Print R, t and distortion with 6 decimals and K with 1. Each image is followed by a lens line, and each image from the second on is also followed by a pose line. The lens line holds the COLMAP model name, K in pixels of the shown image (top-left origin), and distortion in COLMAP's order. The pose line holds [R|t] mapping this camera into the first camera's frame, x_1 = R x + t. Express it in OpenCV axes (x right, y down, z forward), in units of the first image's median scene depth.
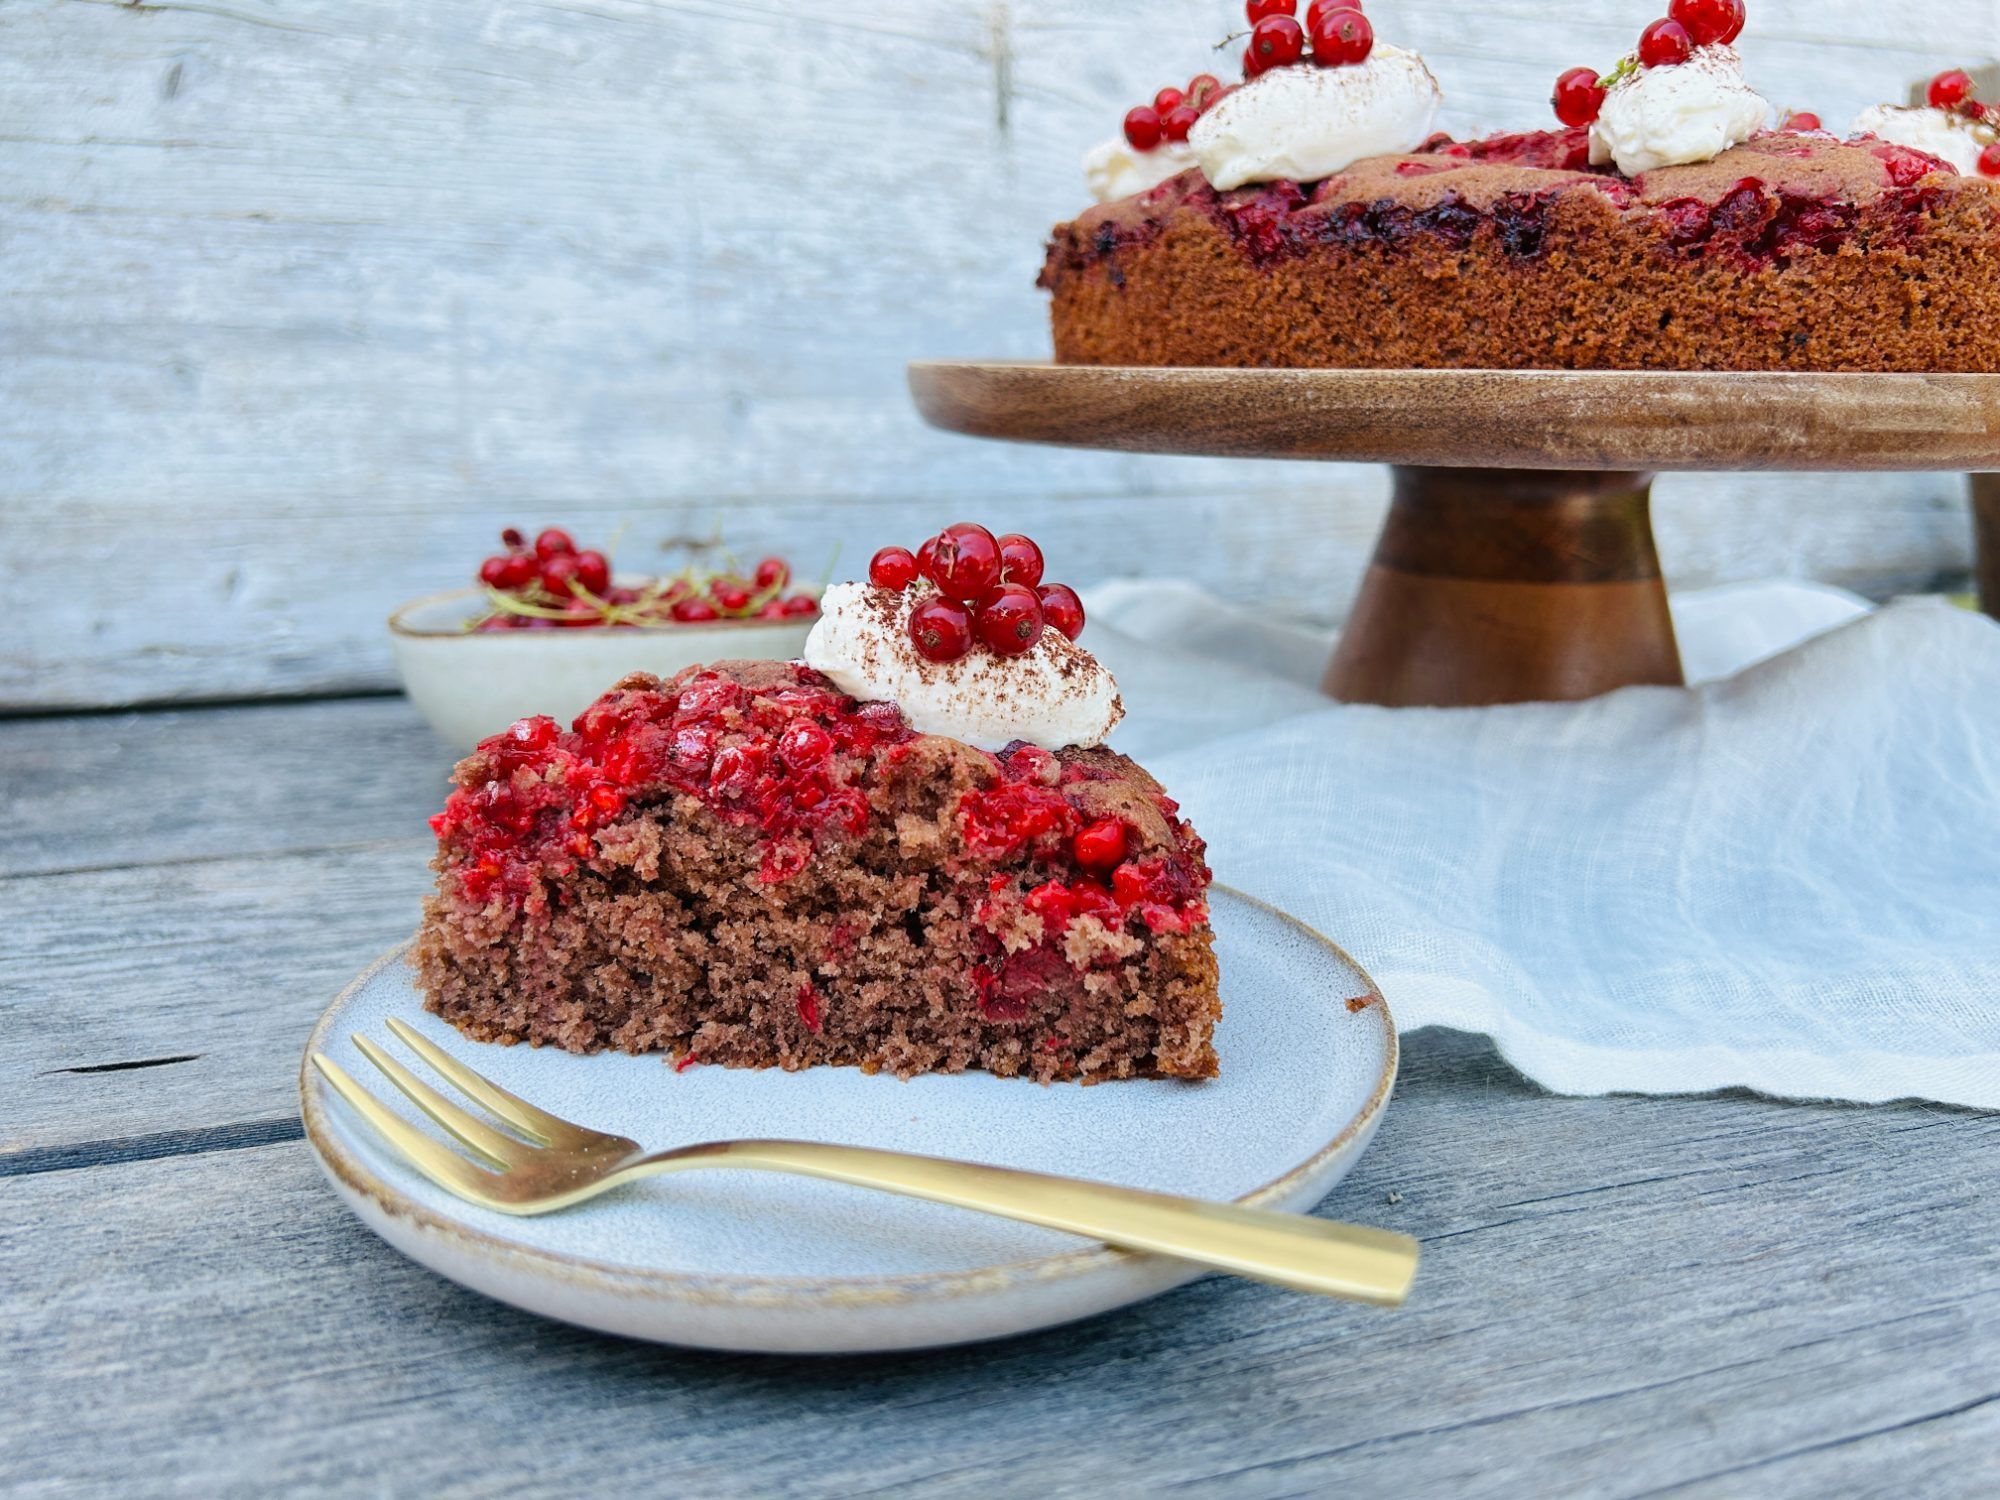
lens RADIAL K [[1692.6, 0, 1005.7], [0, 1692.6, 698.8], [0, 0, 1]] dist [0.055366, -0.101828]
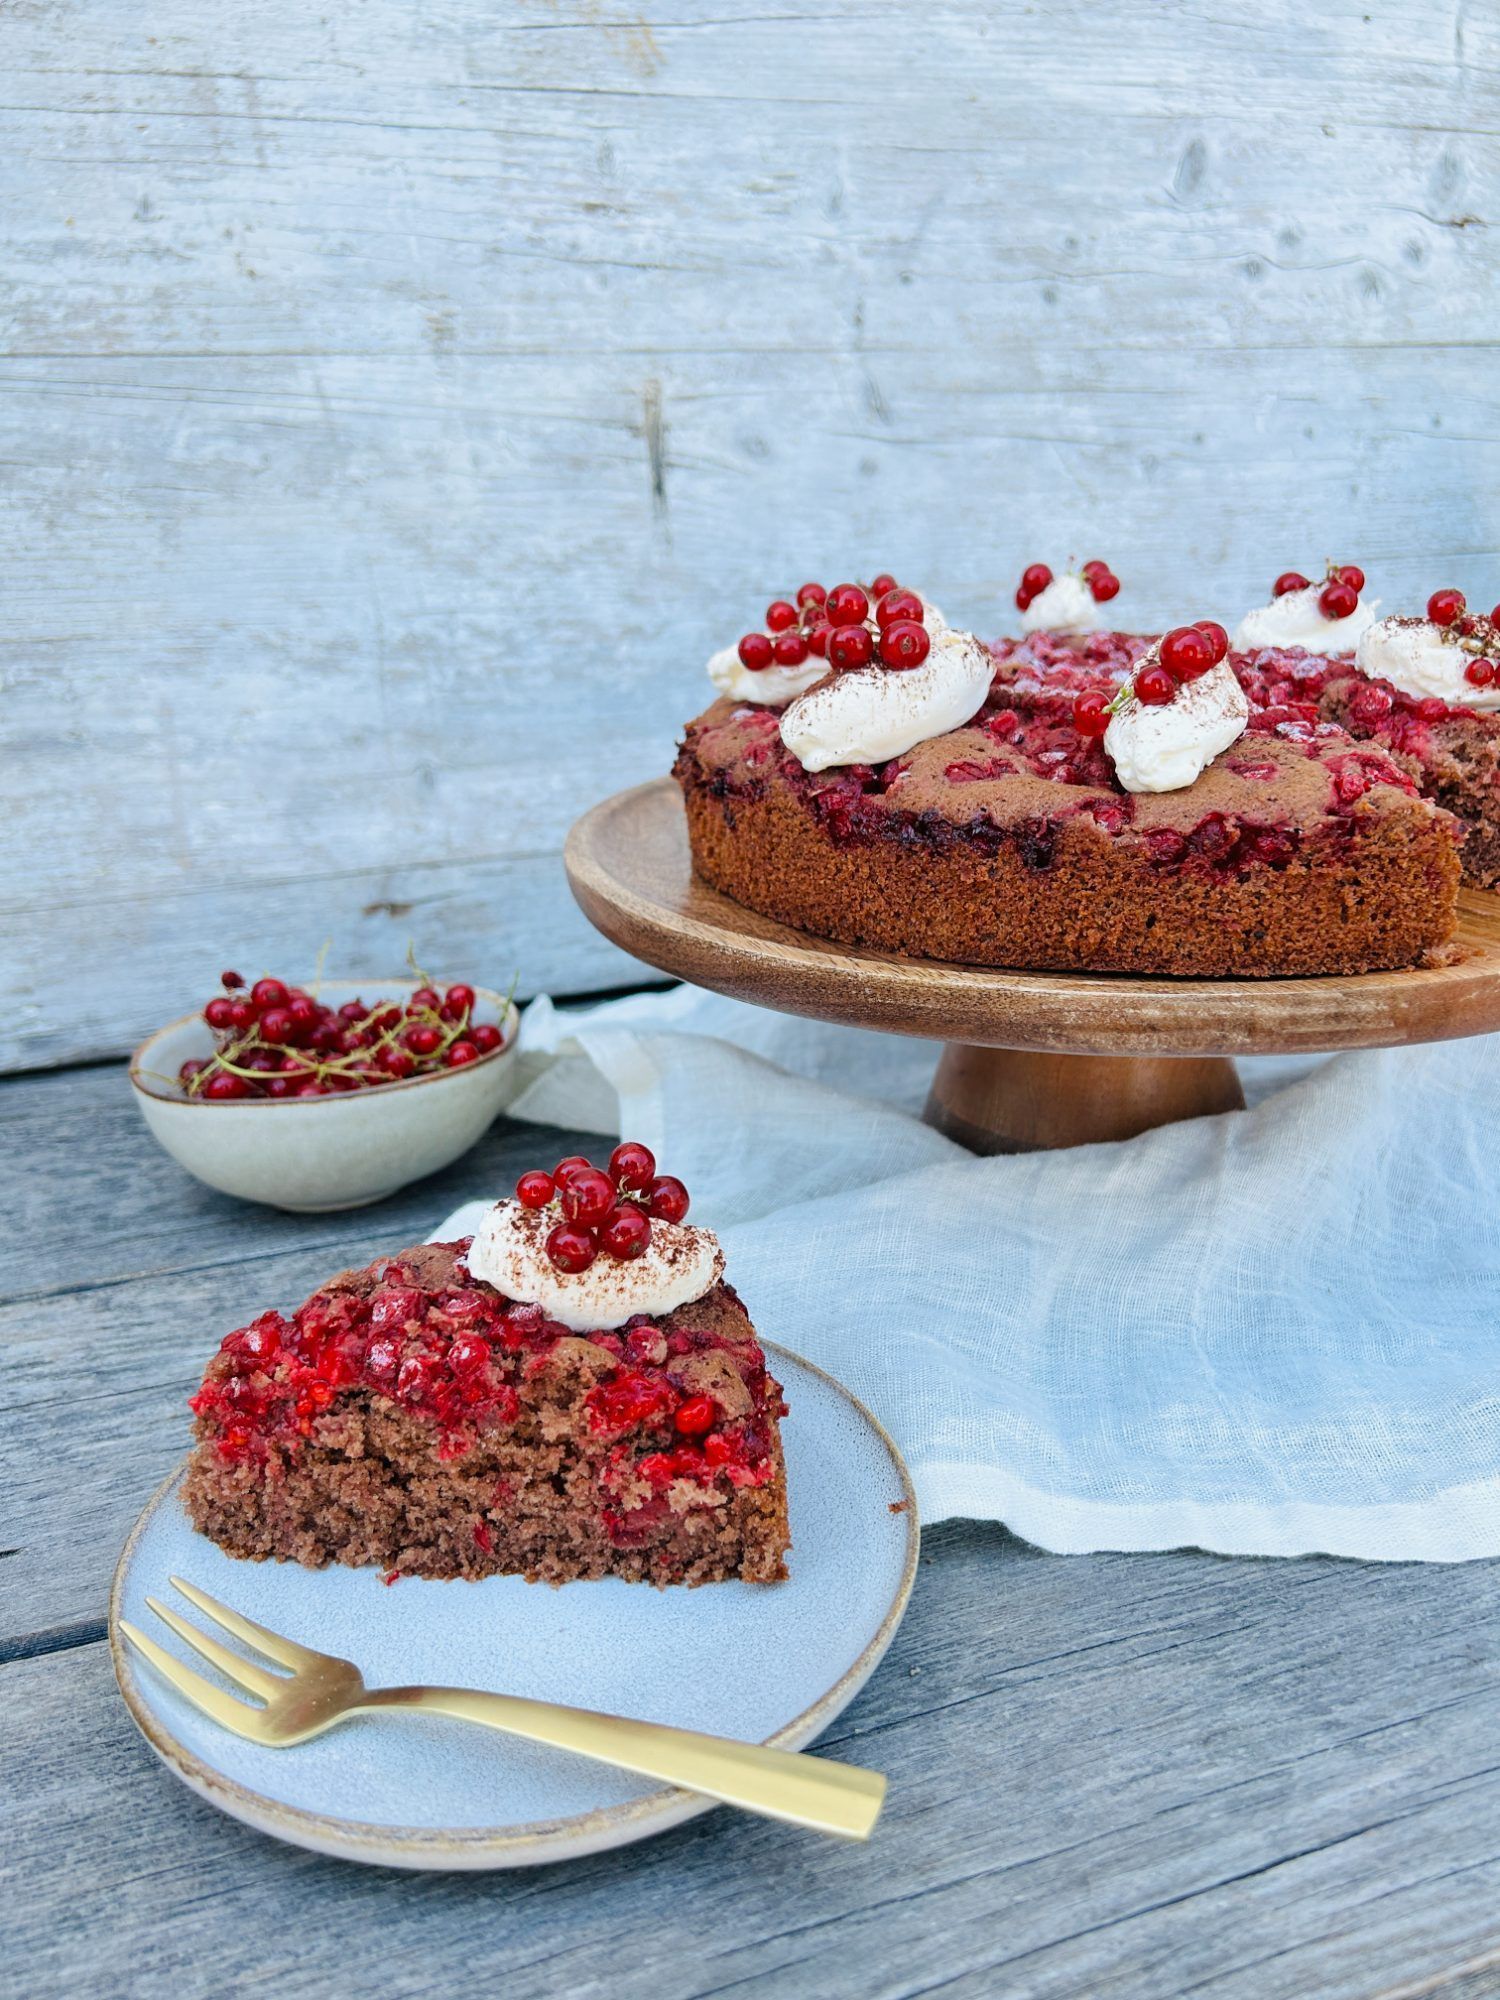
lens RADIAL K [[1692.6, 0, 757.7], [0, 1692.6, 984.0], [0, 0, 1]] dist [0.055366, -0.101828]
pose [[0.999326, -0.035011, 0.011006, 0.100263], [0.033553, 0.993077, 0.112568, -0.391284], [-0.014871, -0.112123, 0.993583, -0.281763]]
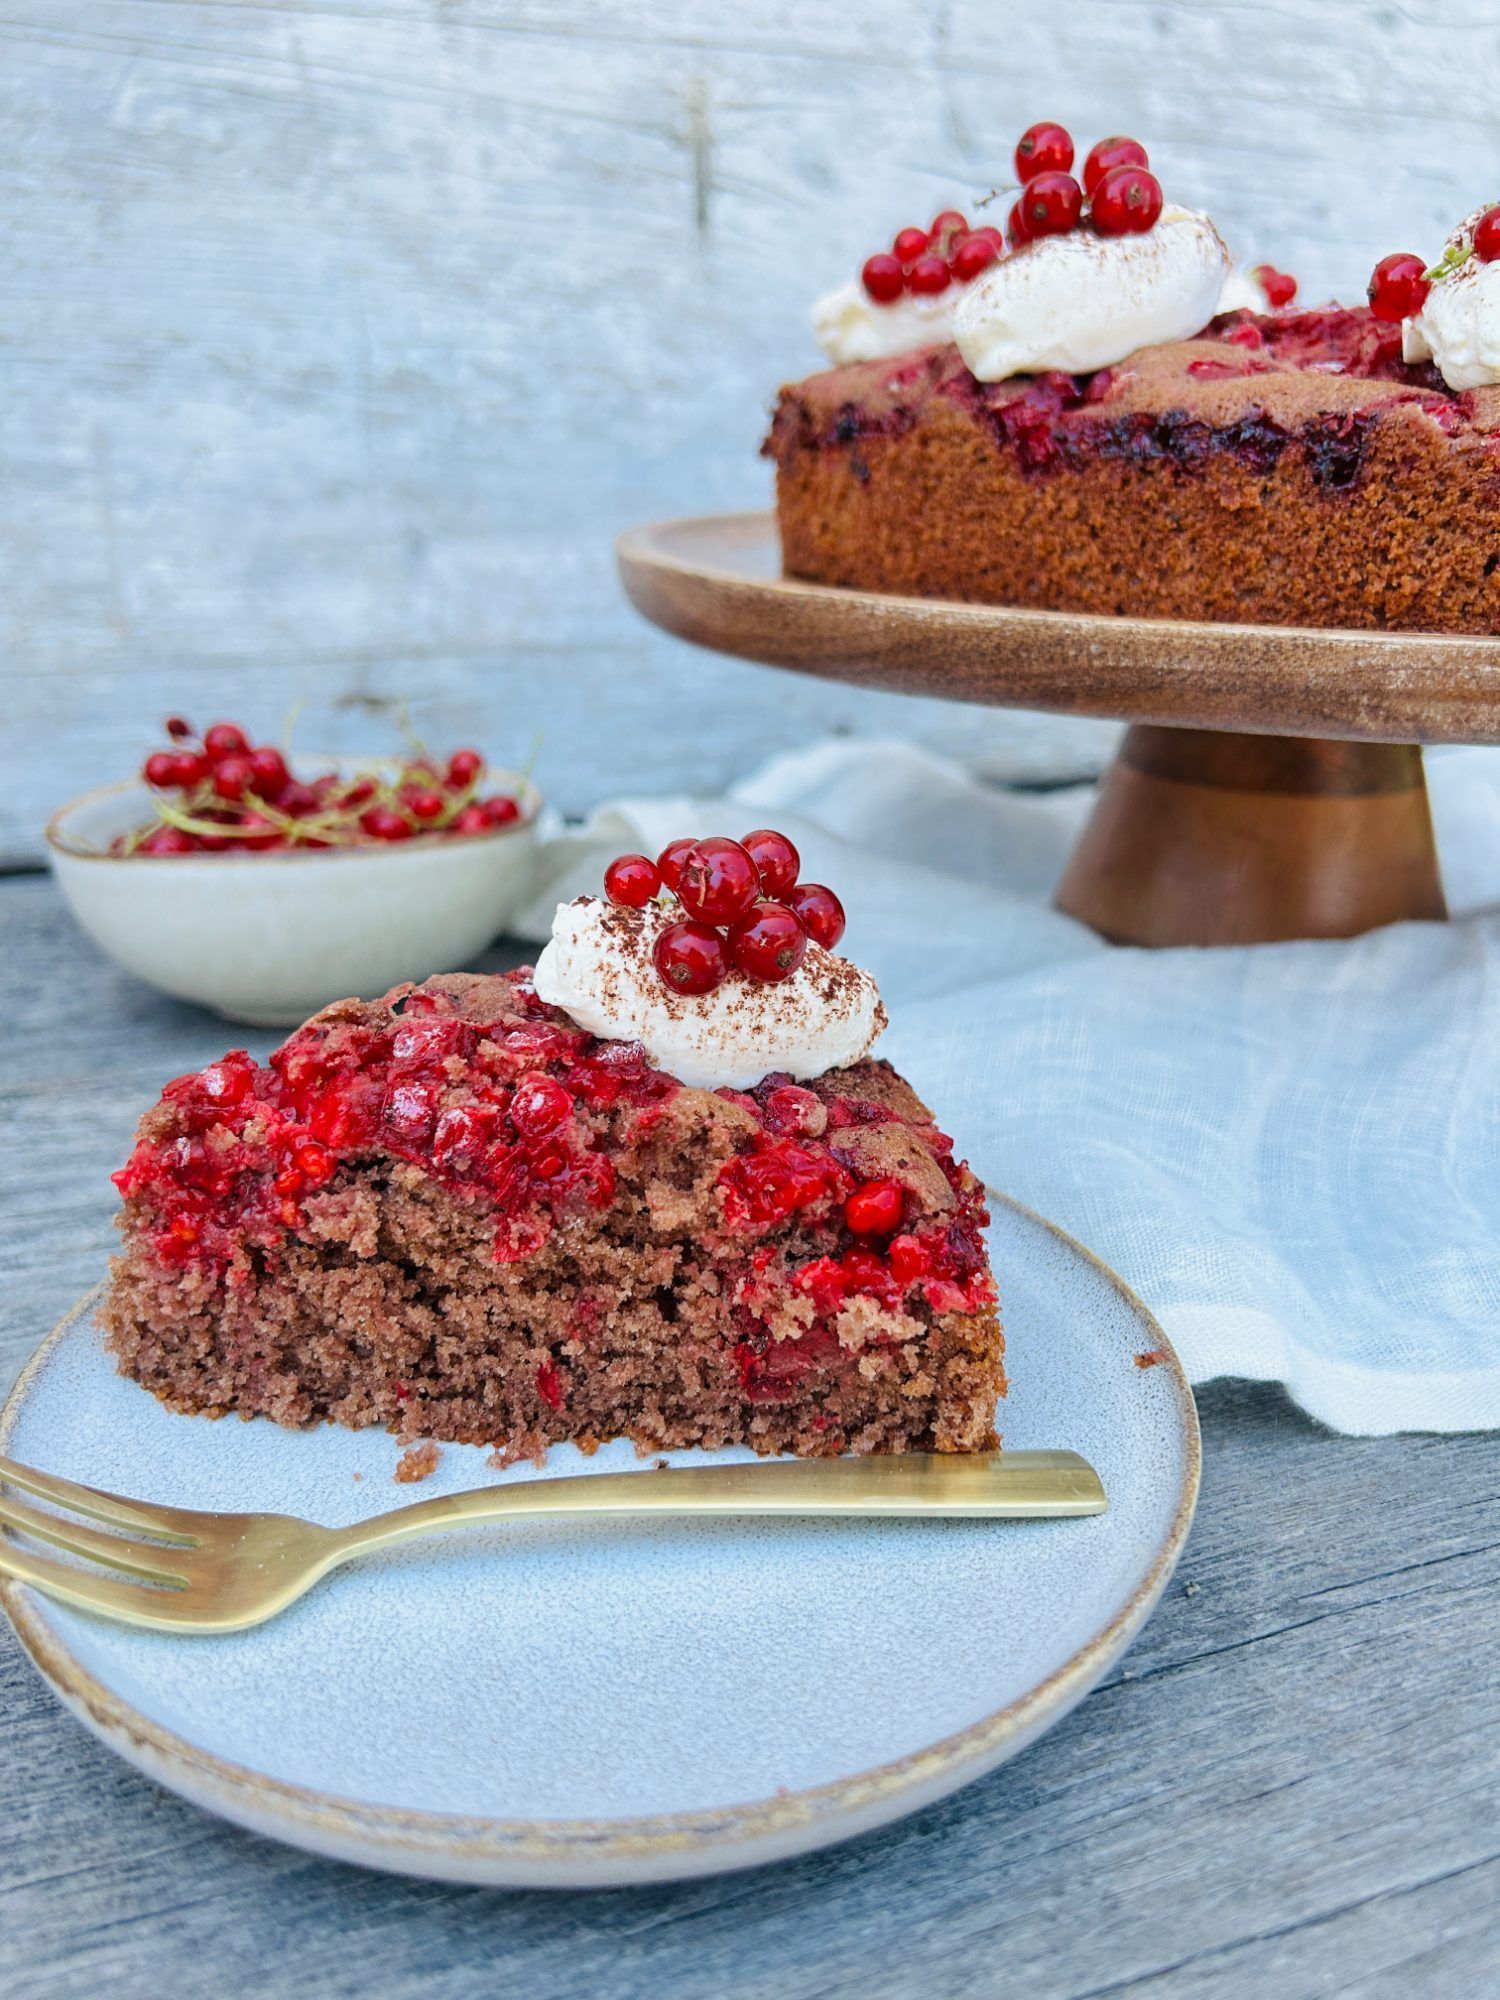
lens RADIAL K [[1703.1, 0, 750.0], [0, 1703.1, 1000.0], [0, 0, 1]] dist [0.003260, 0.010189]
pose [[0.999098, -0.007833, 0.041739, -0.045437], [0.001939, 0.990230, 0.139429, -0.145506], [-0.042424, -0.139222, 0.989352, 0.126875]]
